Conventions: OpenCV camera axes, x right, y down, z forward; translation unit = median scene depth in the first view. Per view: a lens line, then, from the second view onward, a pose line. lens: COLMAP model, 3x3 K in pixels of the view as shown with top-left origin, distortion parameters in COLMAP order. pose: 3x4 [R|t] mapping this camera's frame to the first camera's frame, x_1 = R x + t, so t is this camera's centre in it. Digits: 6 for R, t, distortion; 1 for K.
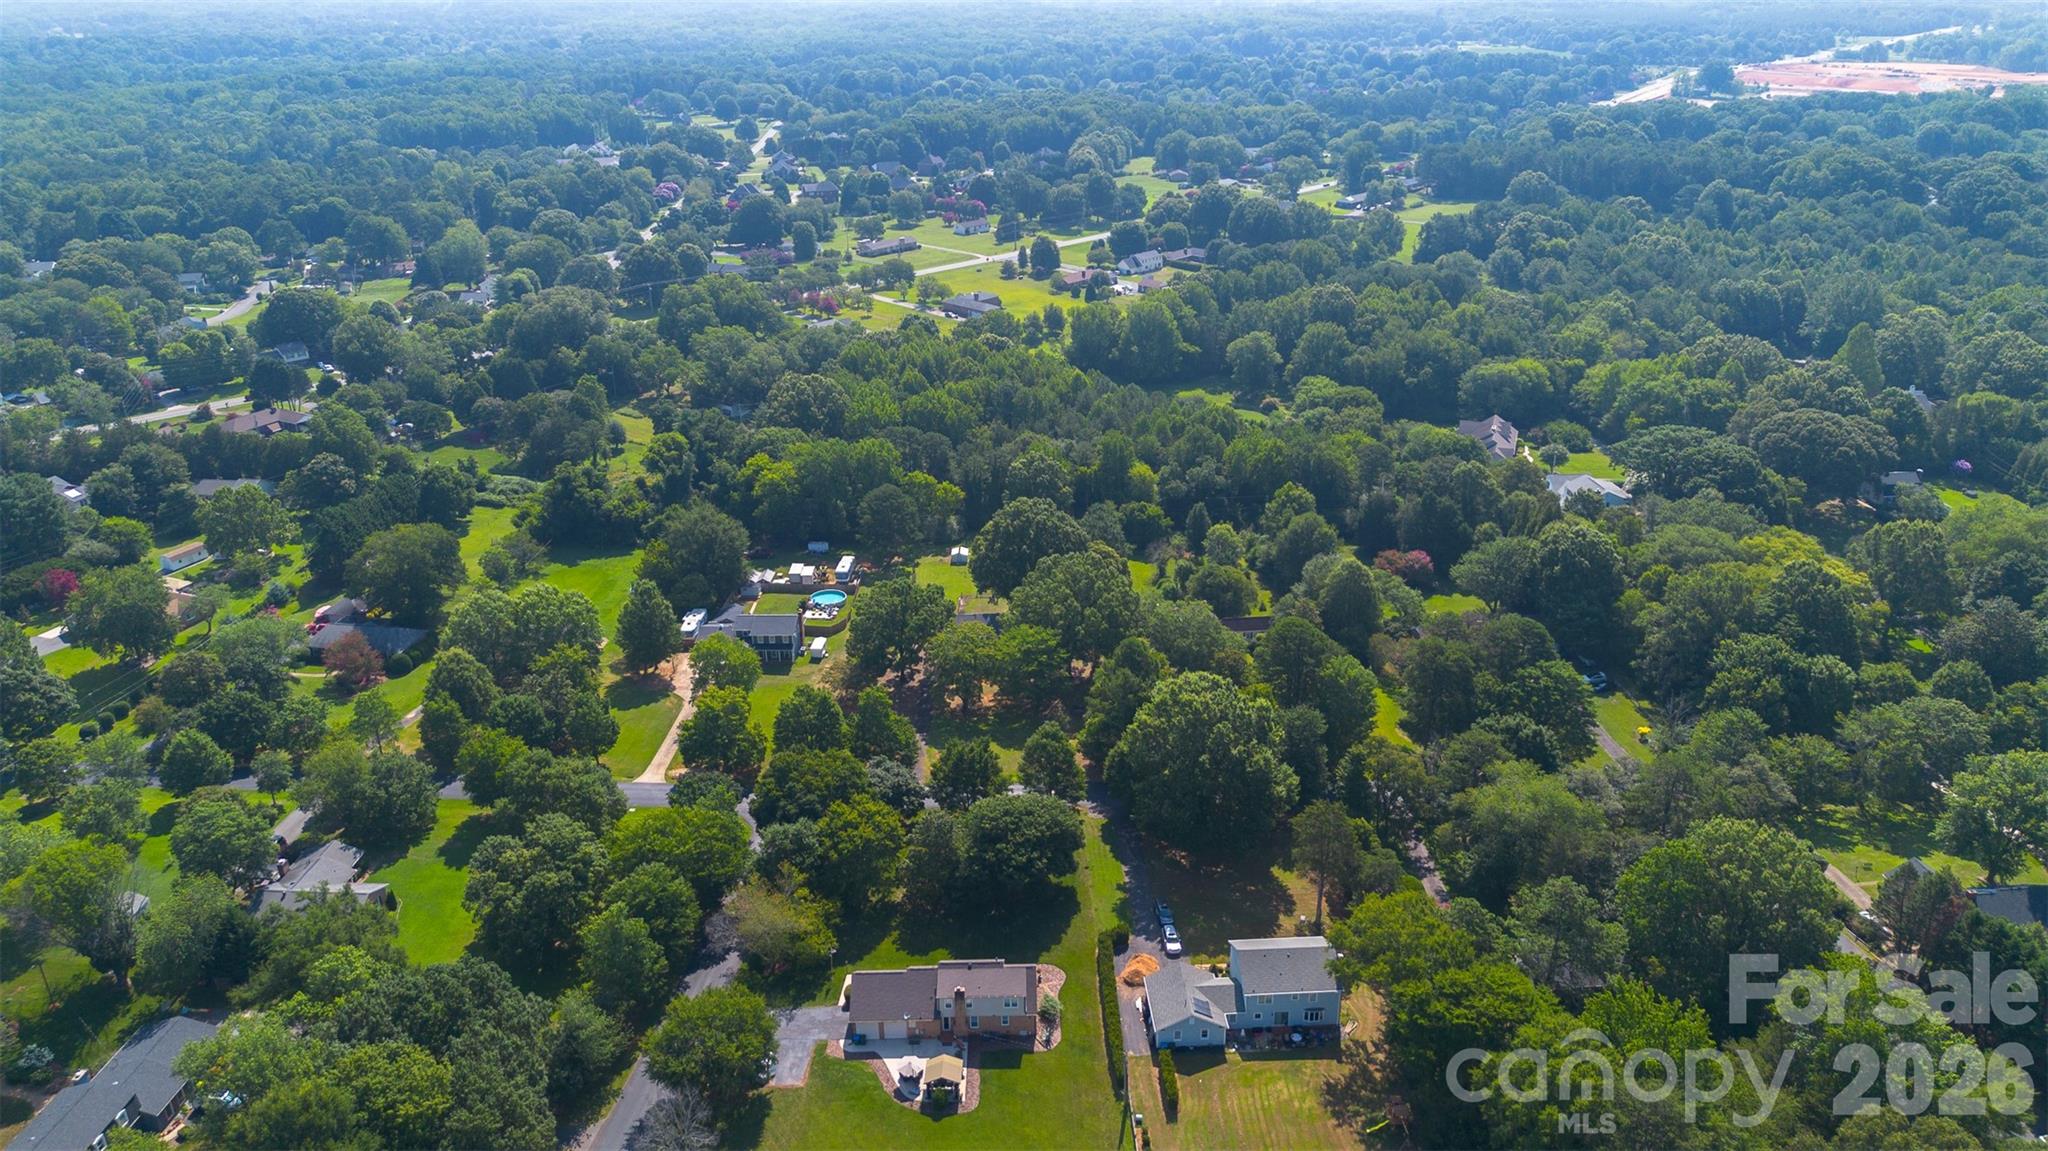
lens RADIAL K [[1549.0, 0, 1024.0], [0, 1549.0, 575.5], [0, 0, 1]] dist [0.134823, -0.091459]
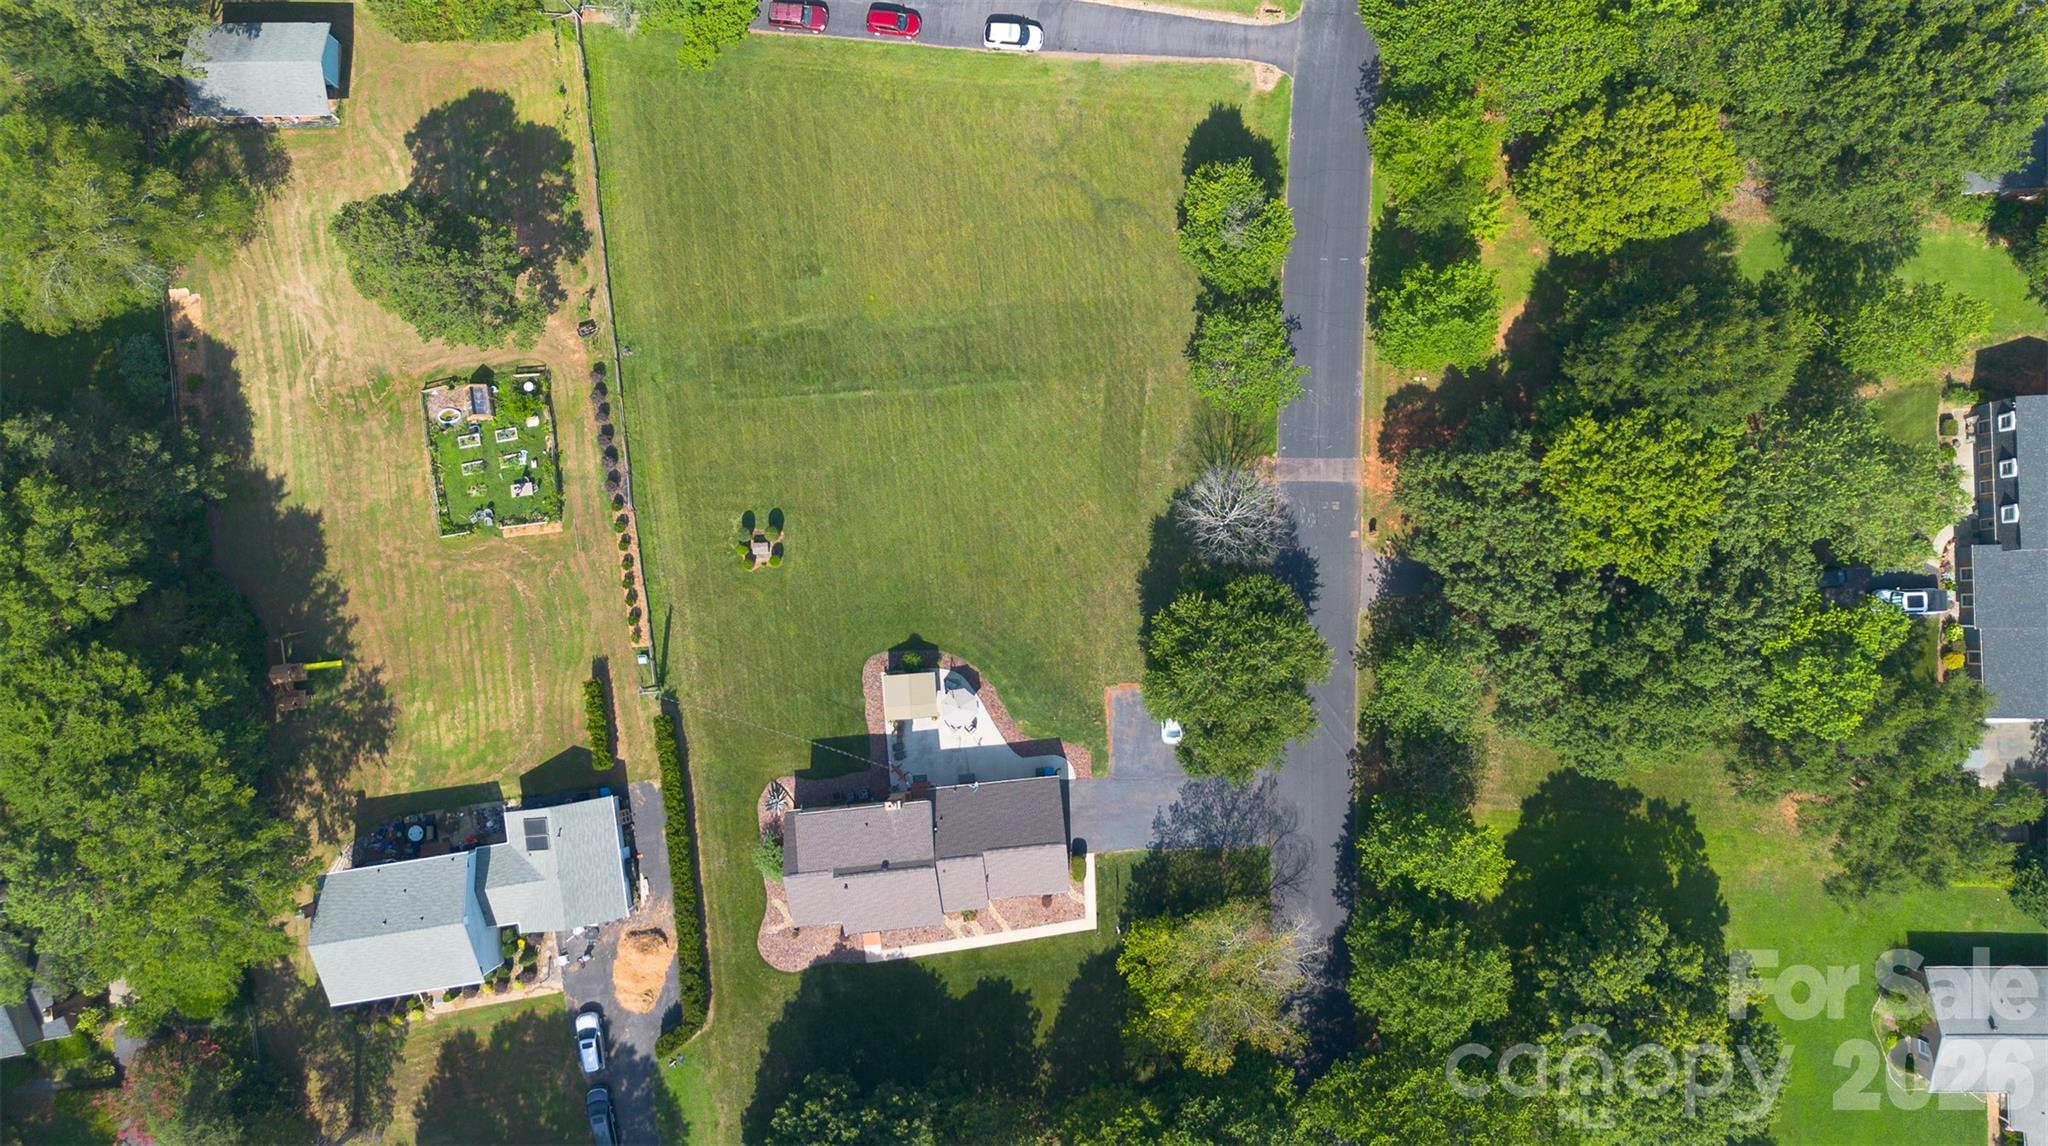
lens RADIAL K [[1474.3, 0, 1024.0], [0, 1474.3, 573.0], [0, 0, 1]] dist [0.077048, -0.082586]
pose [[-0.995129, 0.095297, 0.025215, -0.122424], [-0.010561, -0.357384, 0.933898, -0.285361], [0.098009, 0.929083, 0.356649, 0.697616]]
